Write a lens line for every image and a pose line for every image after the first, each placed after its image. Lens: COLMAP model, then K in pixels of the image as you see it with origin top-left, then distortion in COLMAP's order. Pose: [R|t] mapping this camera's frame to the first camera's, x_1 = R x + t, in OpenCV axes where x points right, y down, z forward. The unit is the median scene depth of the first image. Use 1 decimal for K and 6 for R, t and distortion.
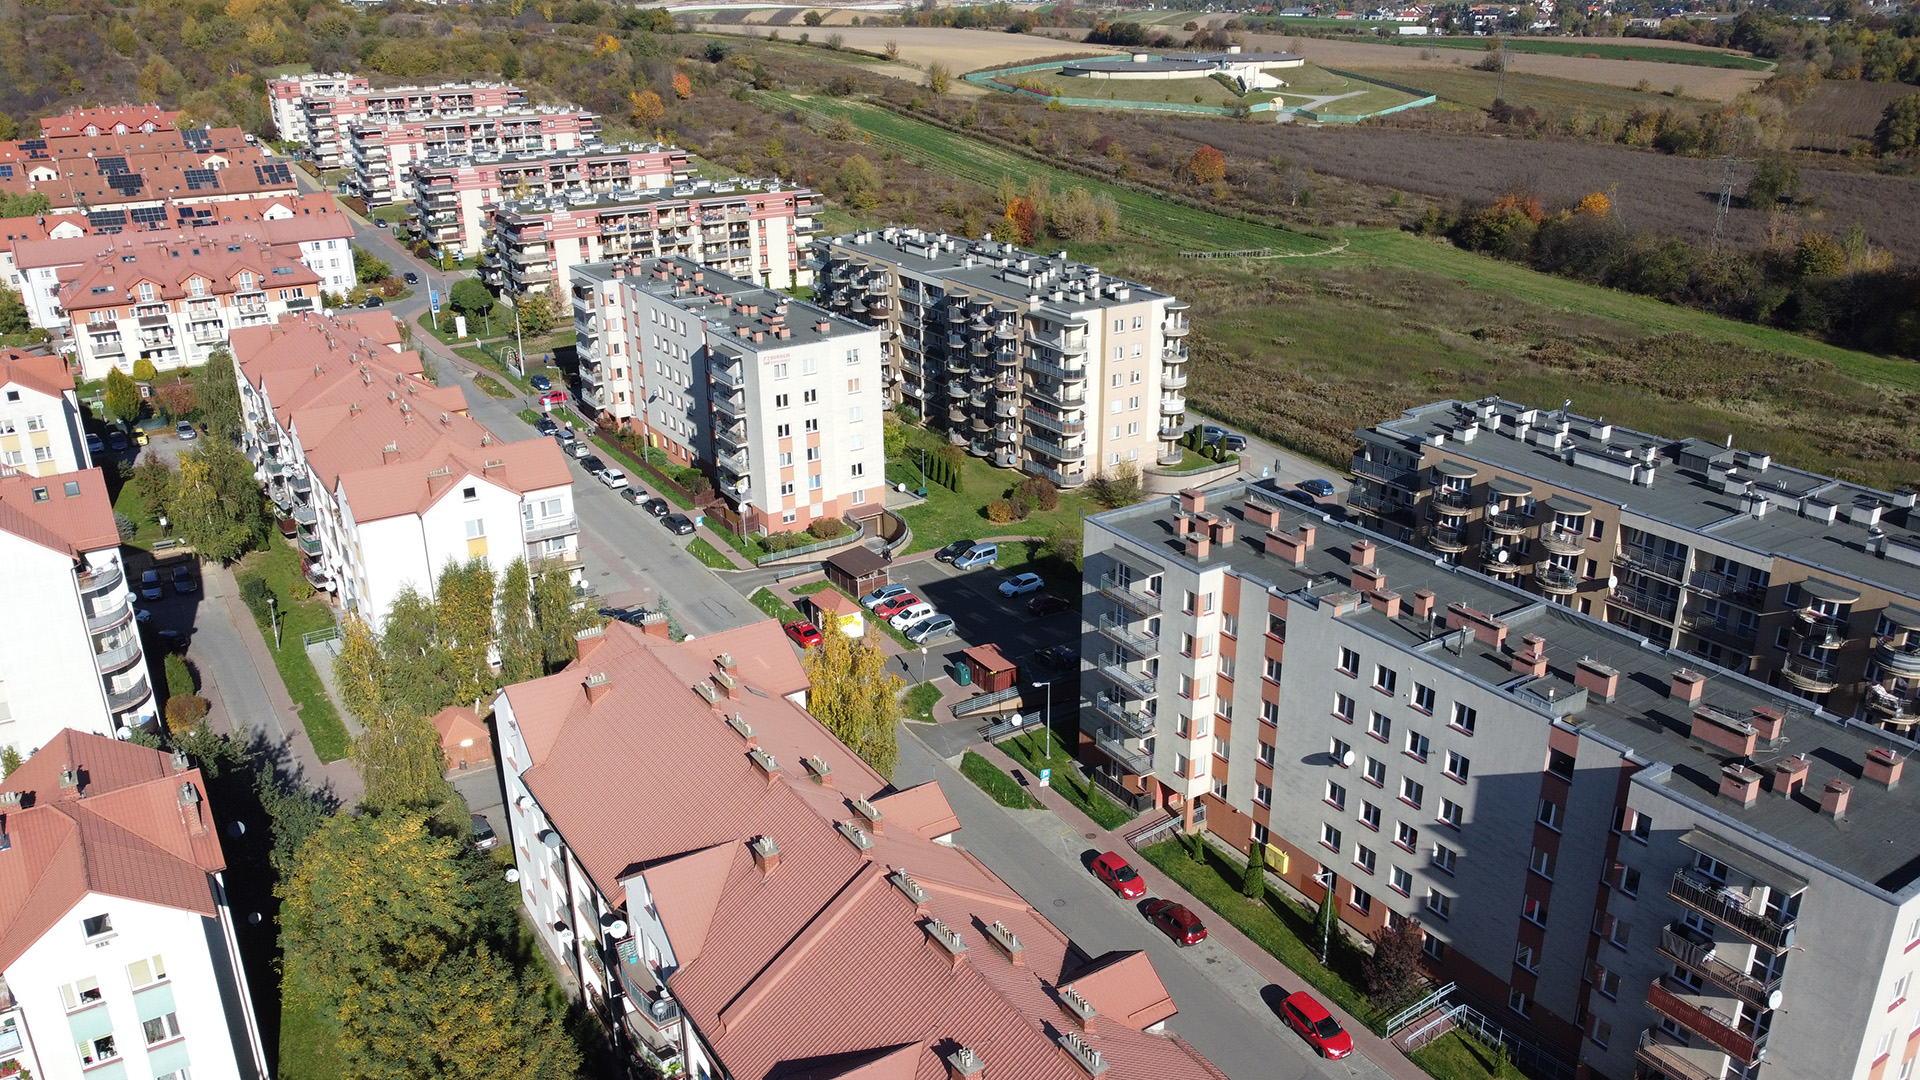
lens RADIAL K [[1452.4, 0, 960.0], [0, 1452.4, 540.0], [0, 0, 1]] dist [-0.003152, -0.000080]
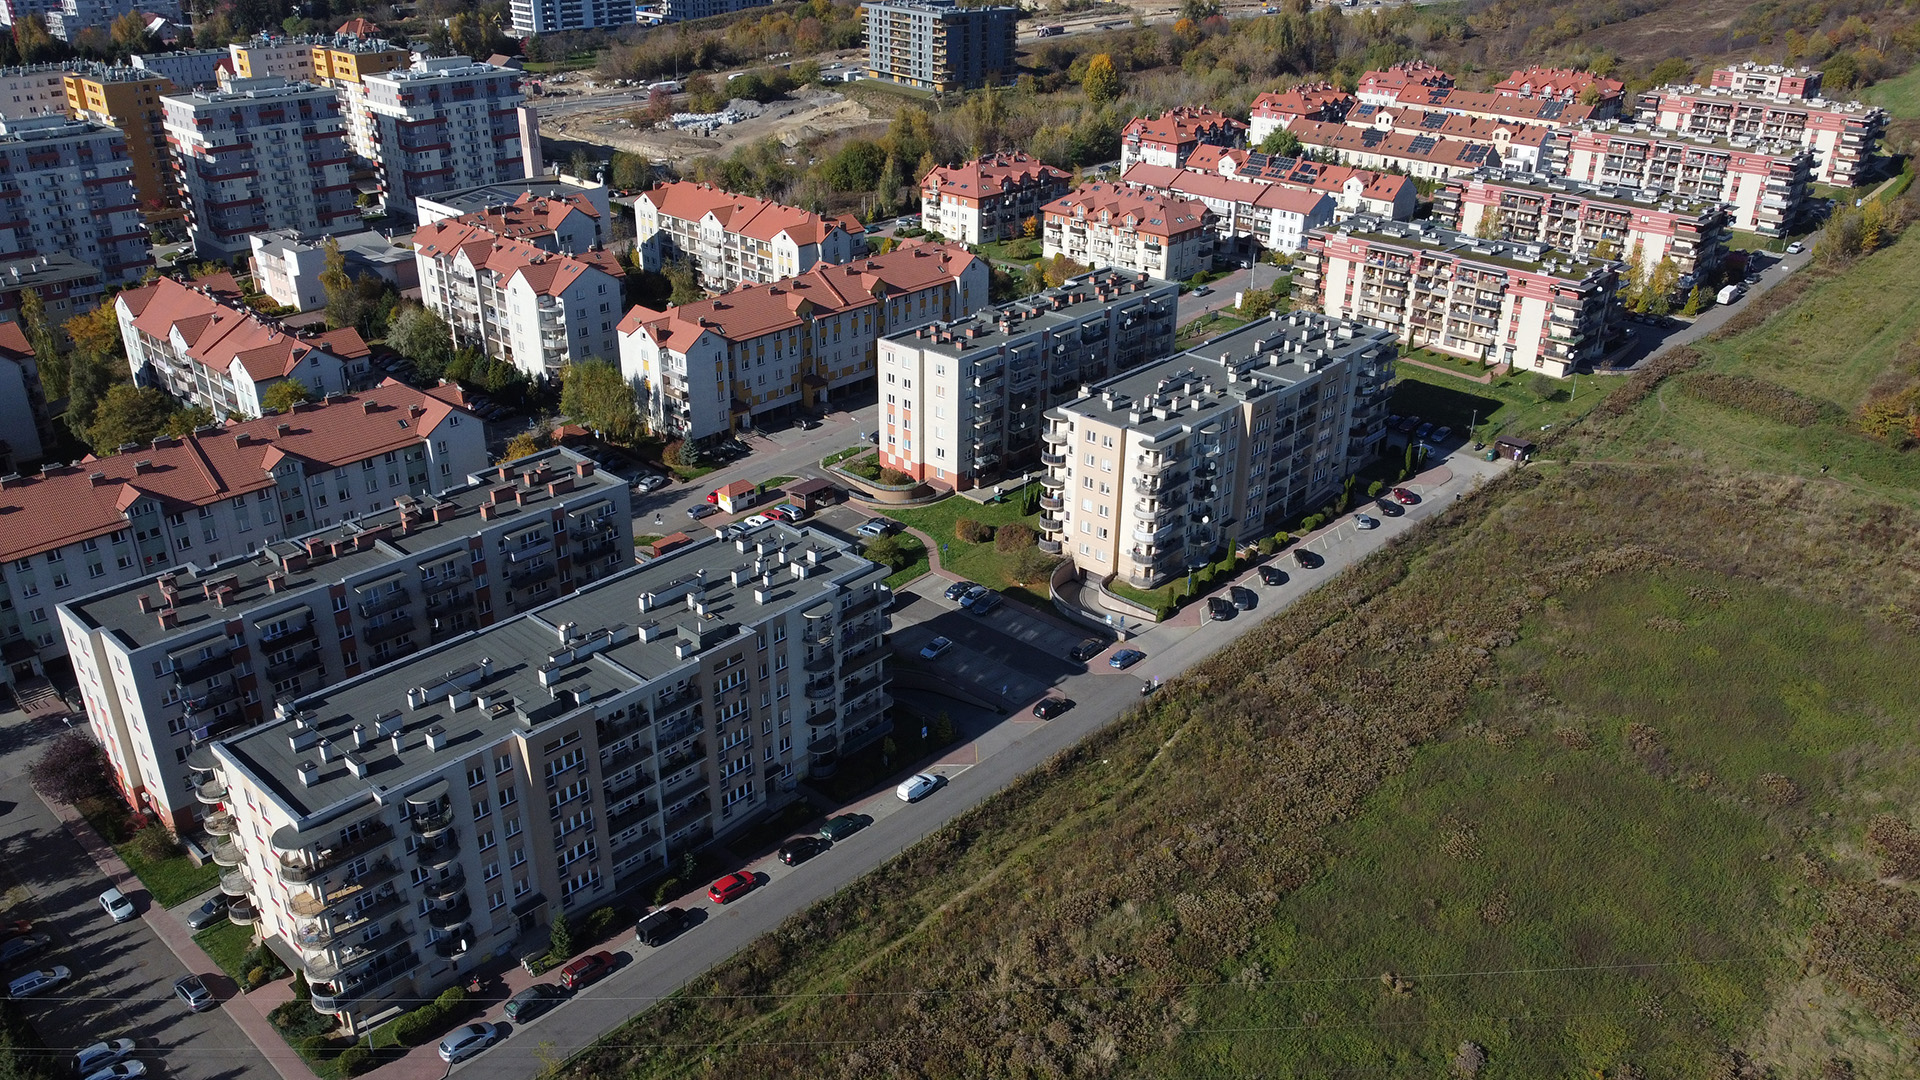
lens RADIAL K [[1459.2, 0, 960.0], [0, 1459.2, 540.0], [0, 0, 1]] dist [0.010453, -0.009072]
pose [[0.245975, 0.430364, -0.868495, 0.703789], [-0.366214, 0.870873, 0.327823, -0.260746], [0.897432, 0.237419, 0.371818, 0.320734]]
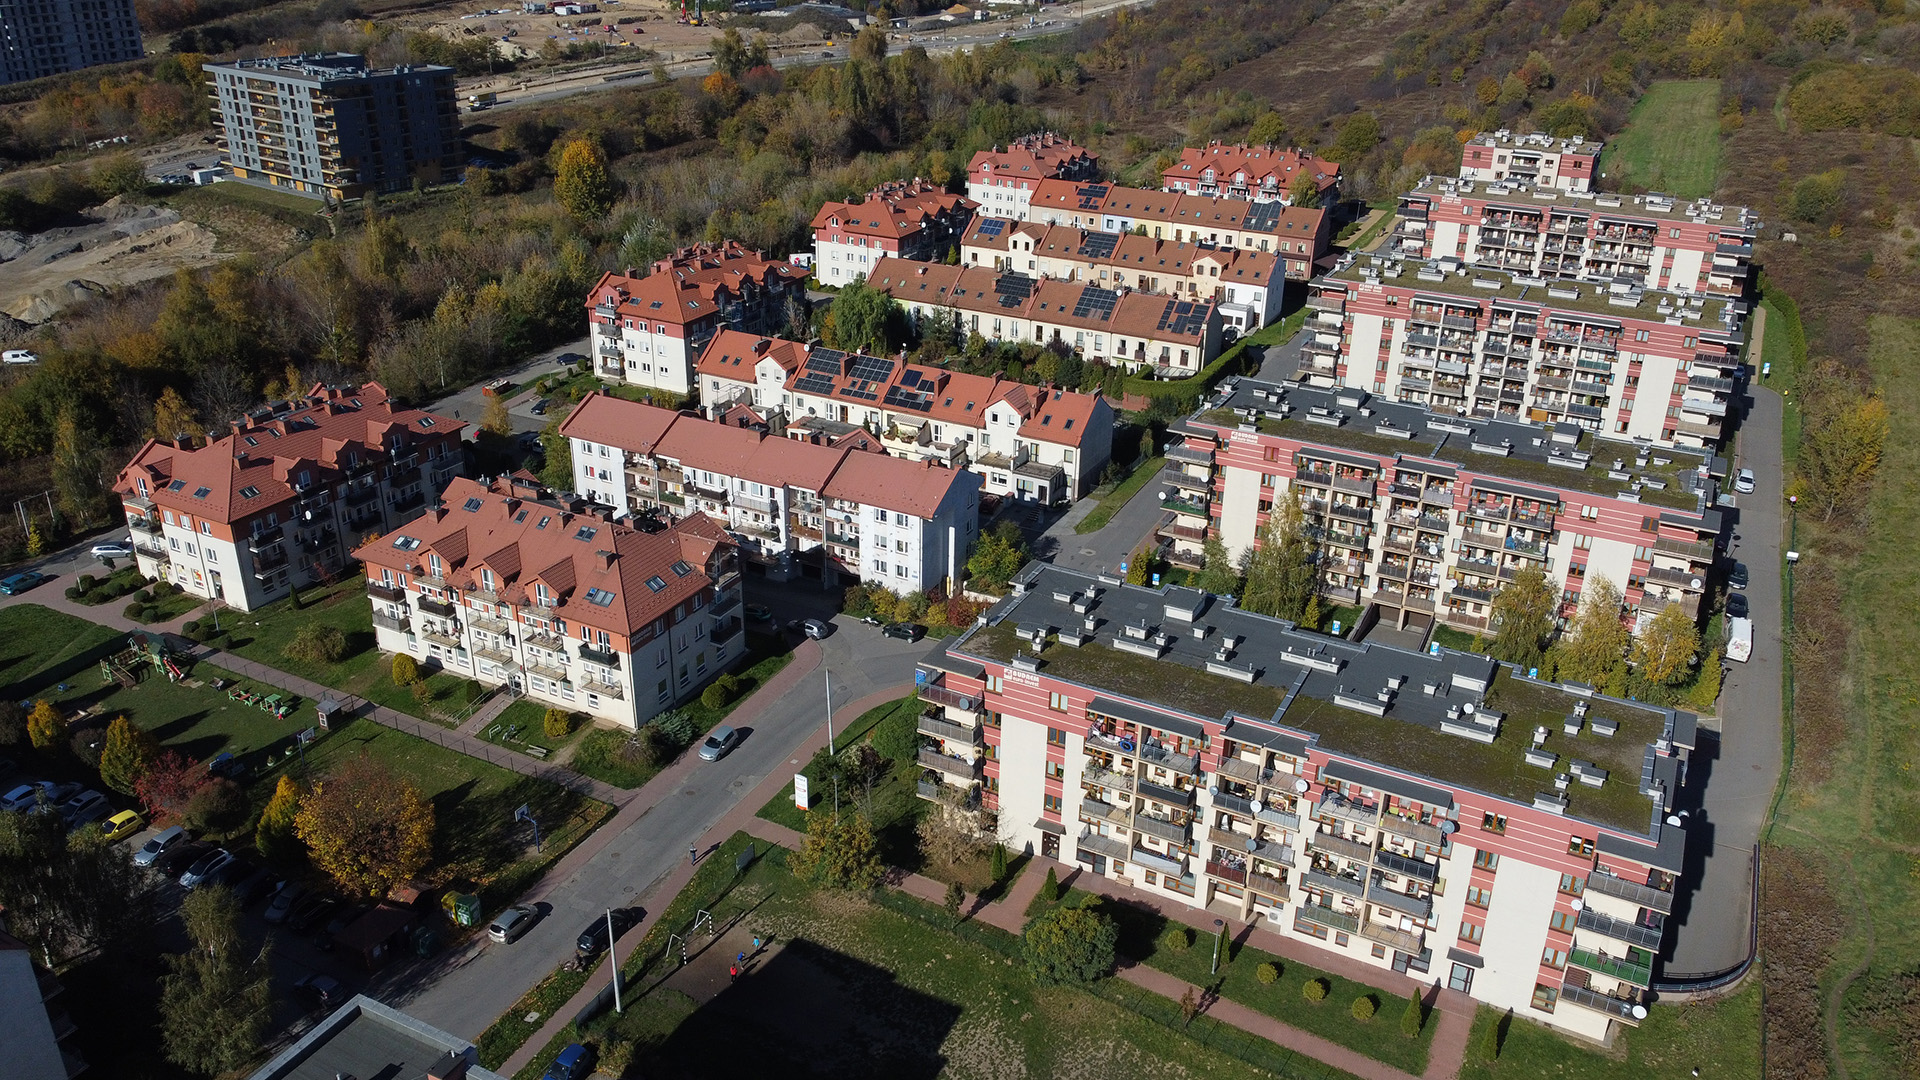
lens RADIAL K [[1452.4, 0, 960.0], [0, 1452.4, 540.0], [0, 0, 1]] dist [-0.003152, -0.000080]
pose [[0.495708, 0.380182, -0.780856, 0.066015], [-0.339179, 0.912441, 0.228928, -0.336086], [0.799519, 0.151369, 0.581254, 0.639707]]
